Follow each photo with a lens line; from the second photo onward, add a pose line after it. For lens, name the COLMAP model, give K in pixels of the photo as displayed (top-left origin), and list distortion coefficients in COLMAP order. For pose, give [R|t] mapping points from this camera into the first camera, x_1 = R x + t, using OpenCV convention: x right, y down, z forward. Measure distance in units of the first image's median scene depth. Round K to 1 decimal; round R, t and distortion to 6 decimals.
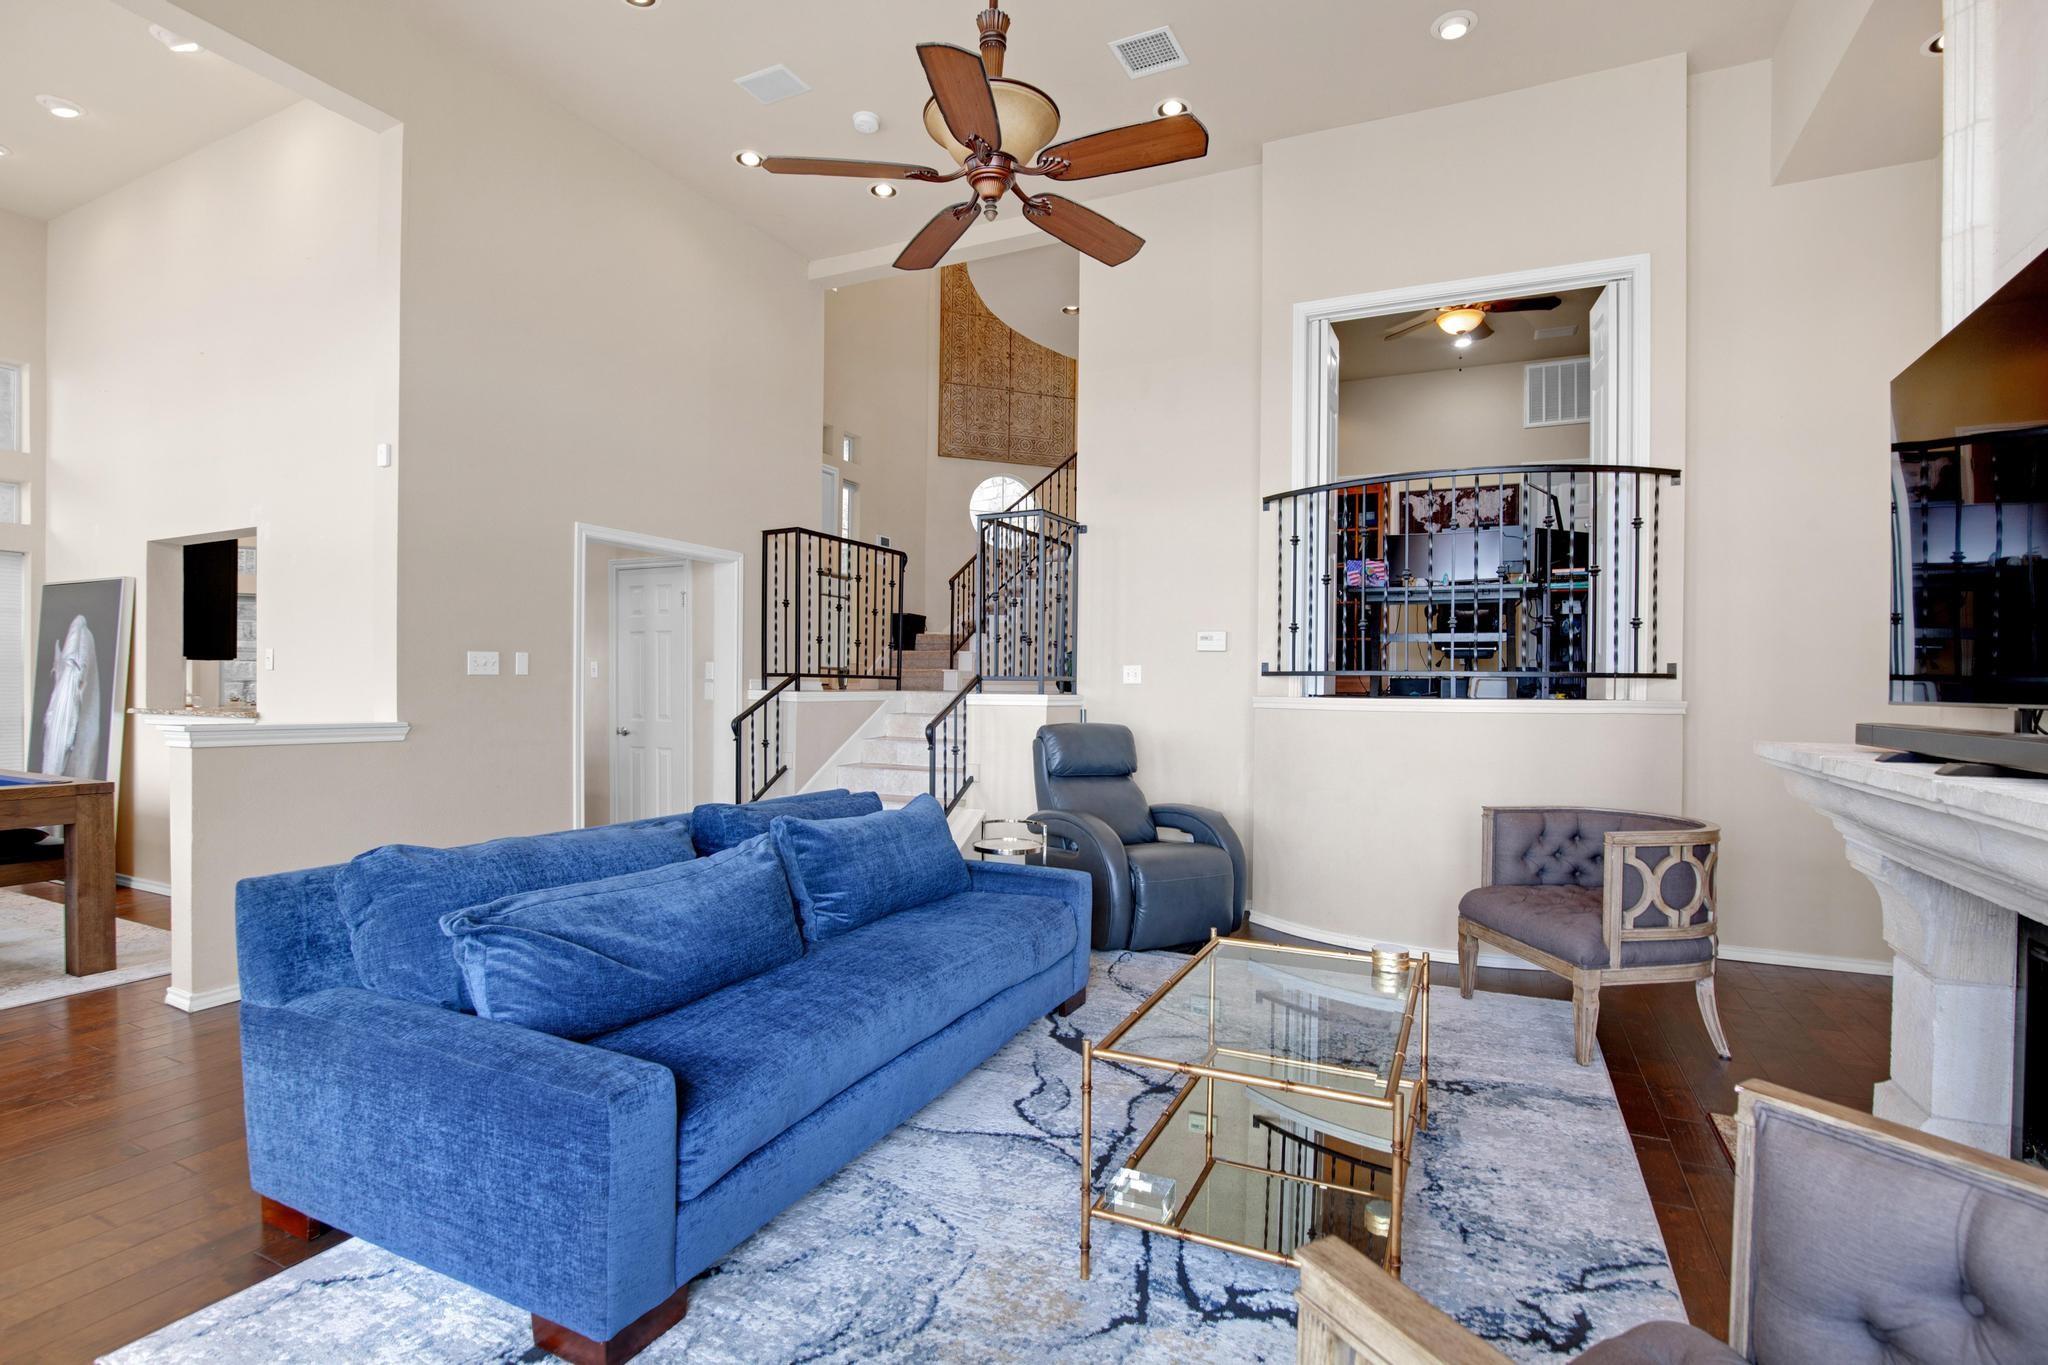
lens RADIAL K [[942.1, 0, 1034.9], [0, 942.1, 694.2], [0, 0, 1]] dist [-0.029614, 0.004870]
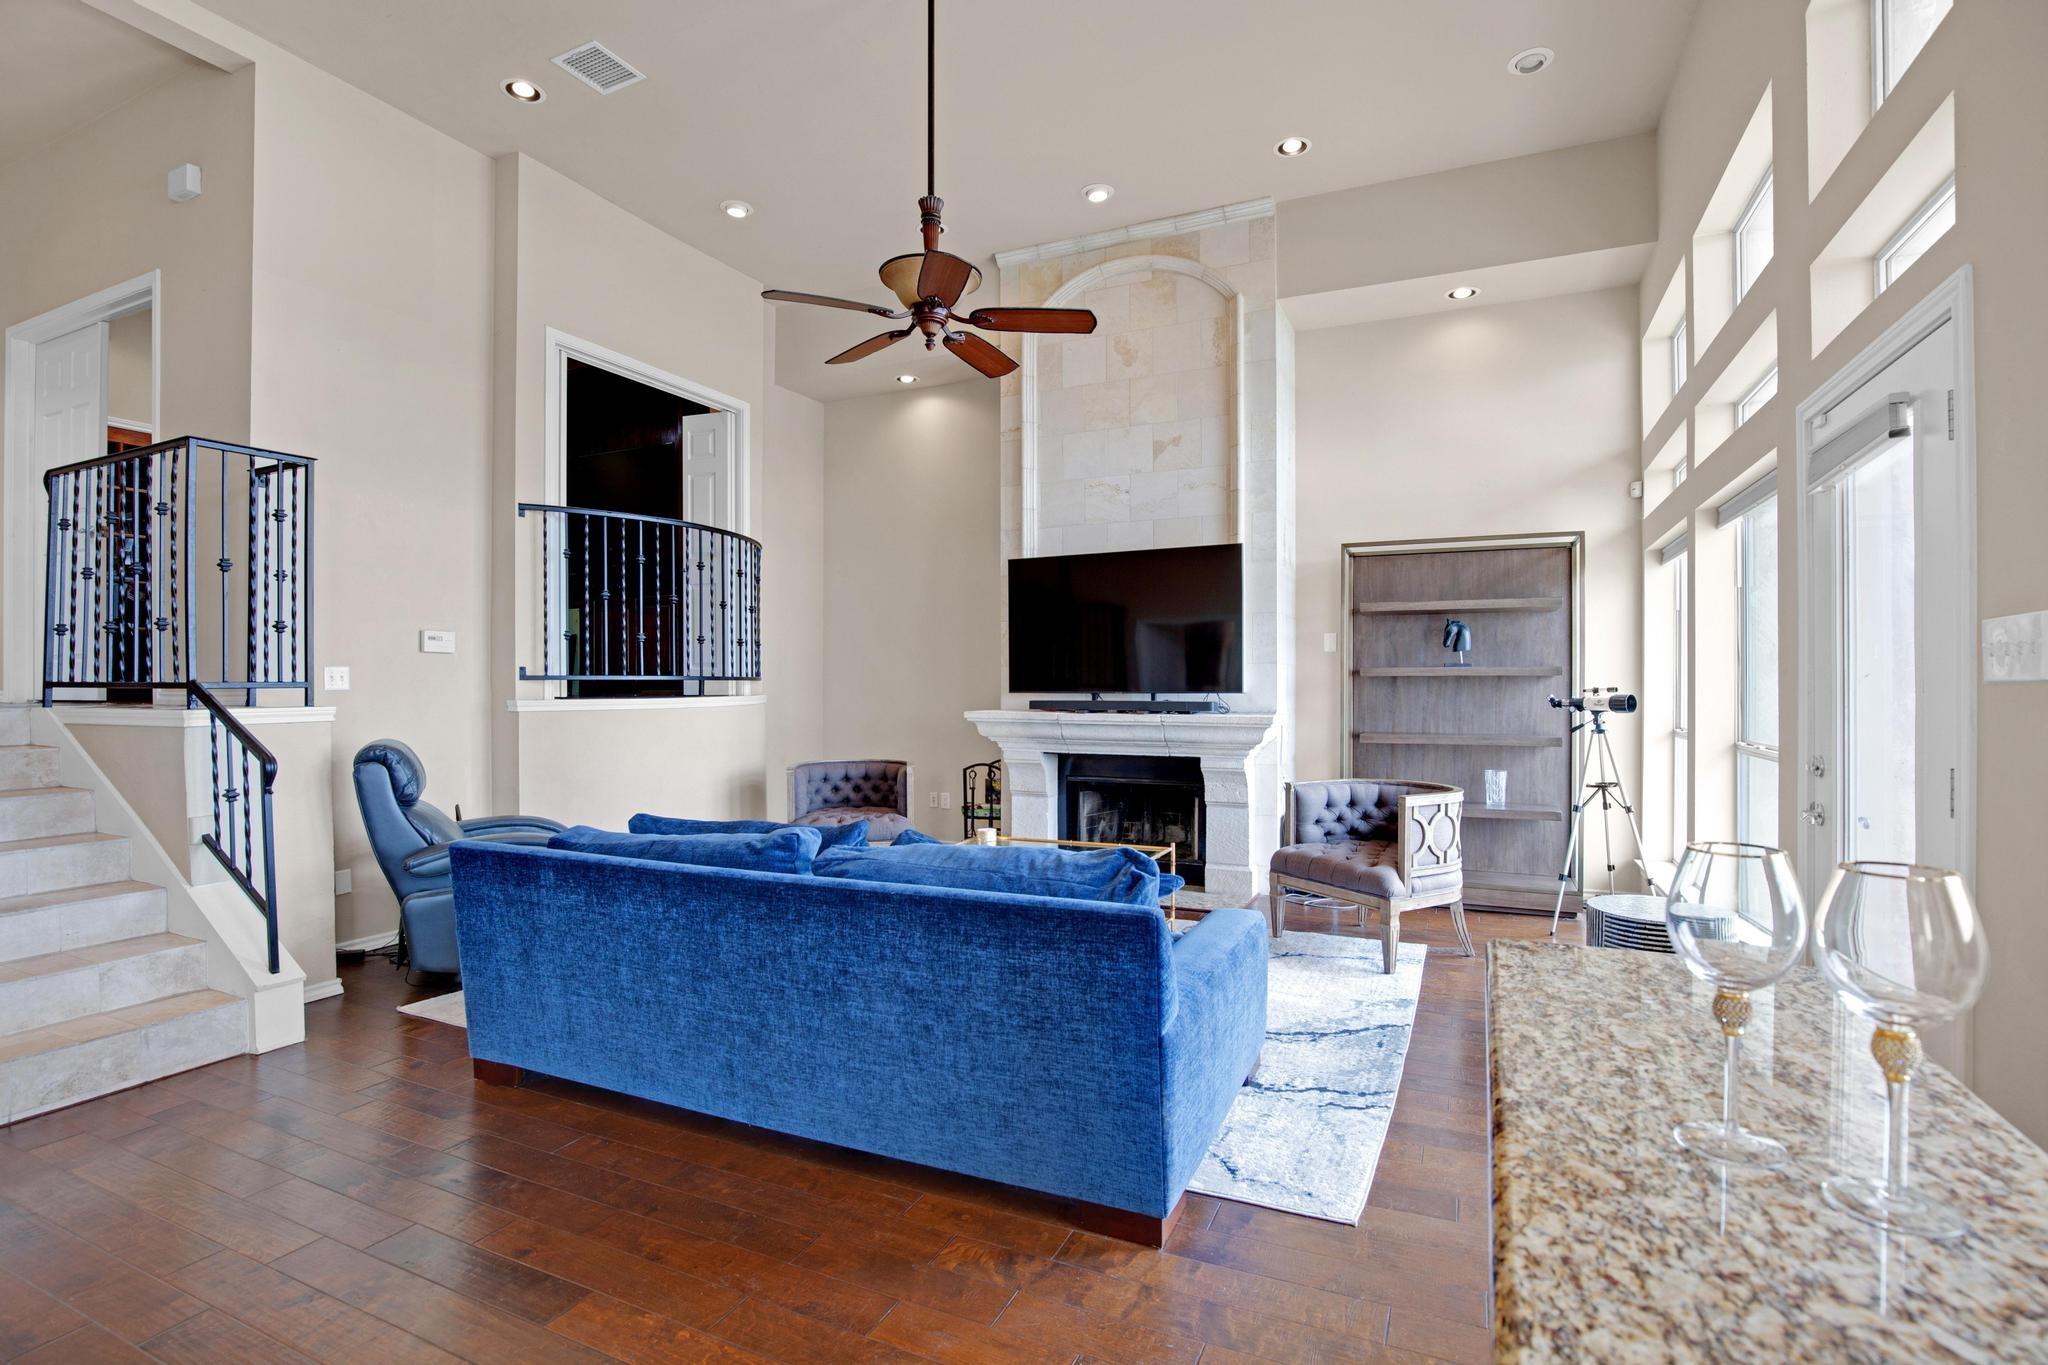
lens RADIAL K [[942.1, 0, 1006.8], [0, 942.1, 684.4], [0, 0, 1]] dist [-0.029614, 0.004870]
pose [[0.027107, -0.012845, 0.999550, -0.607495], [0.013510, 0.999831, 0.012482, -0.016294], [-0.999541, 0.013165, 0.027276, 0.366732]]
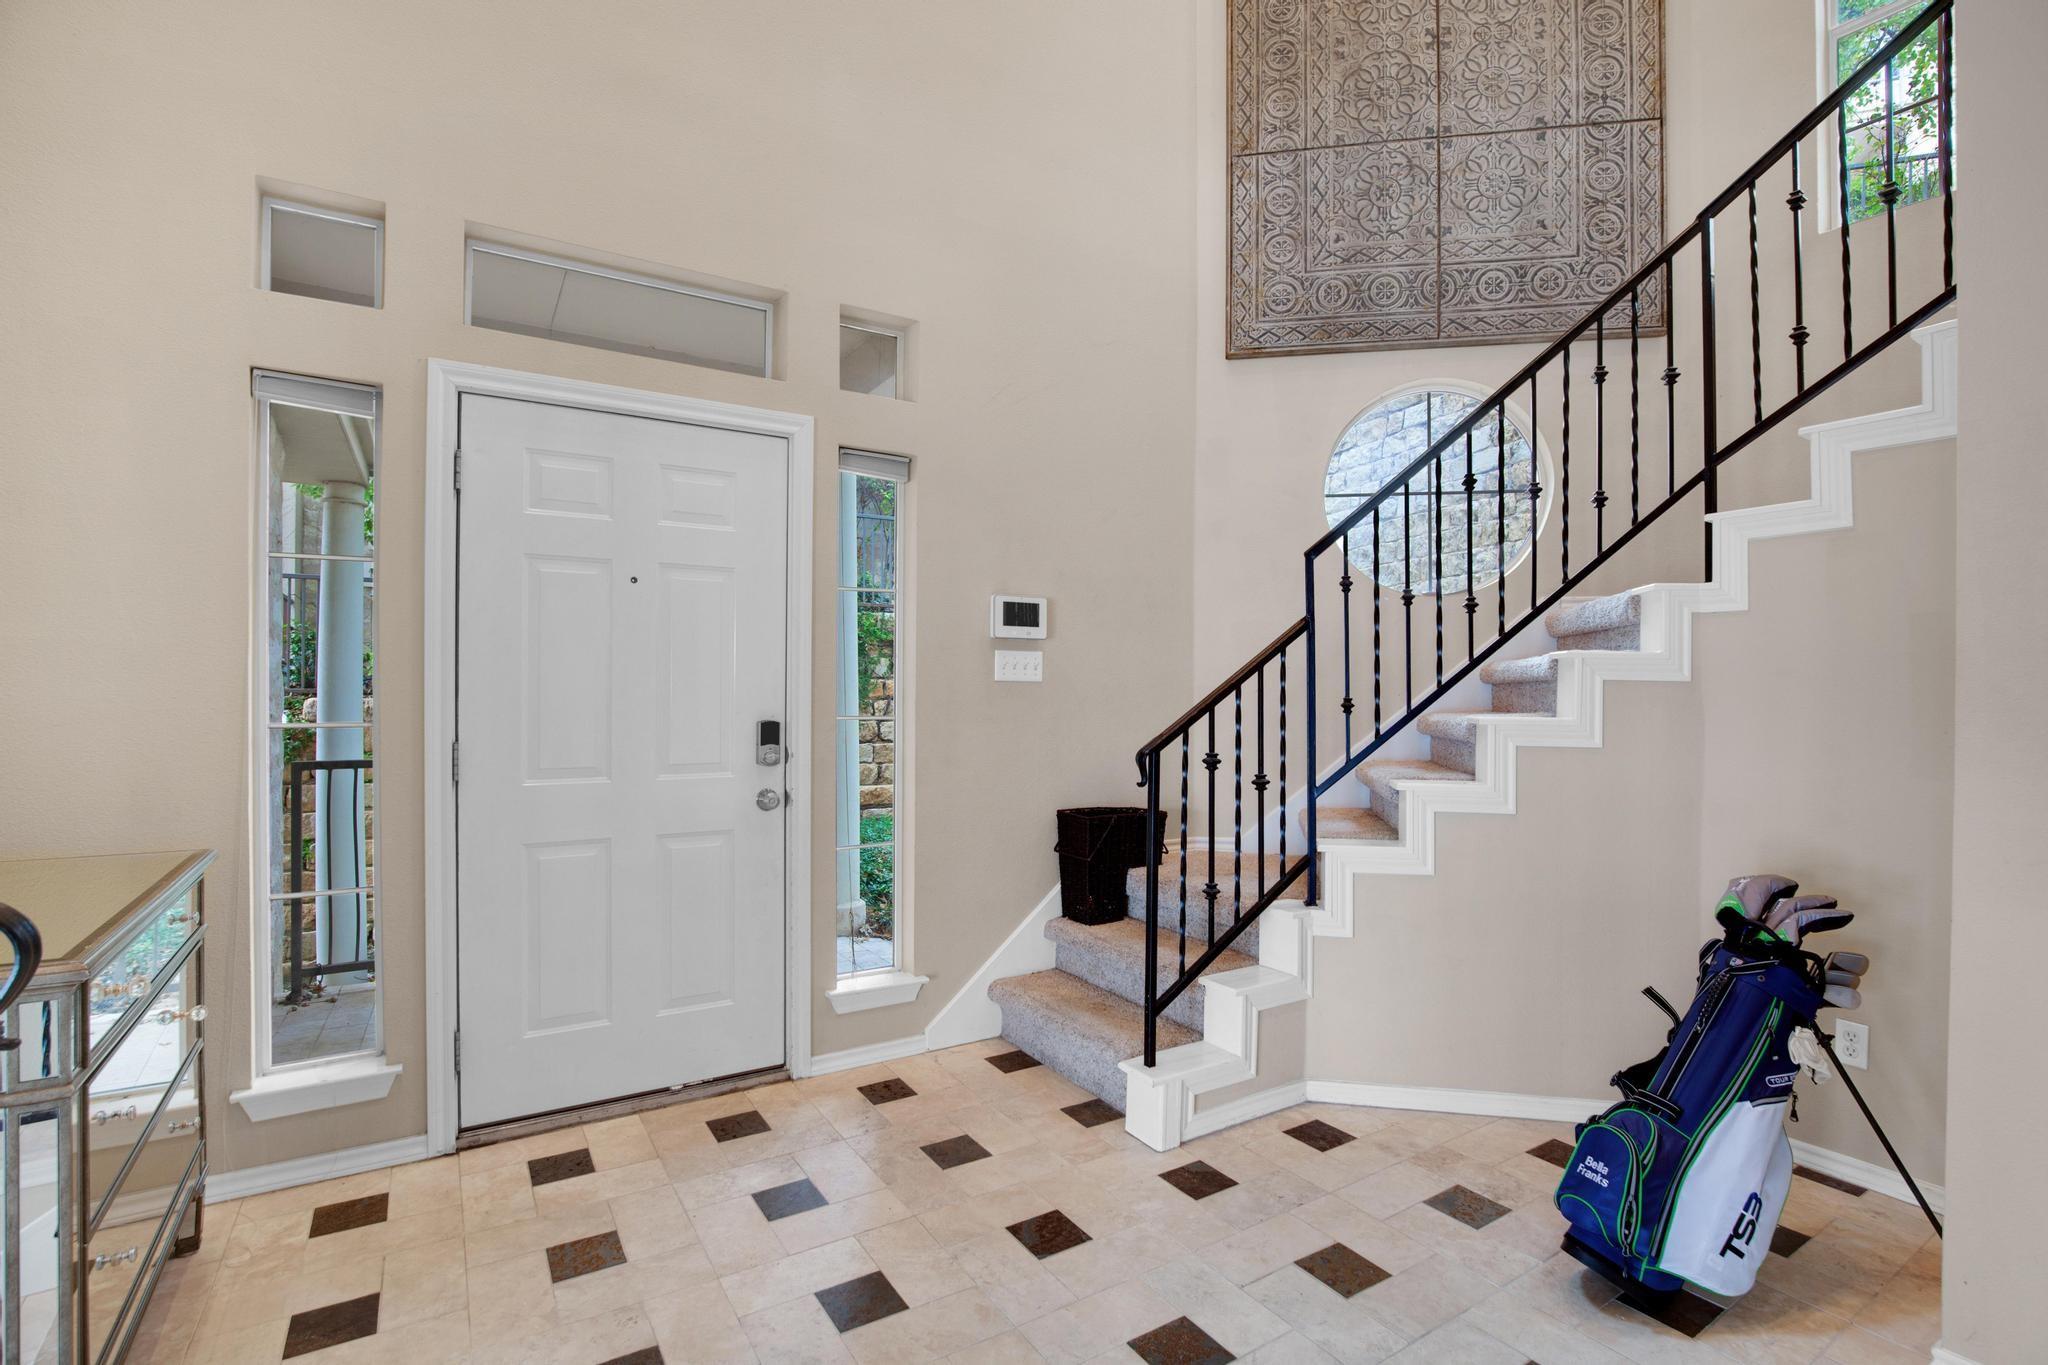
lens RADIAL K [[942.1, 0, 1033.9], [0, 942.1, 690.0], [0, 0, 1]] dist [-0.029614, 0.004870]
pose [[0.844503, -0.005492, -0.535523, 0.051553], [-0.000194, 0.999944, -0.010560, -0.206515], [0.535551, 0.009022, 0.844455, 1.122543]]
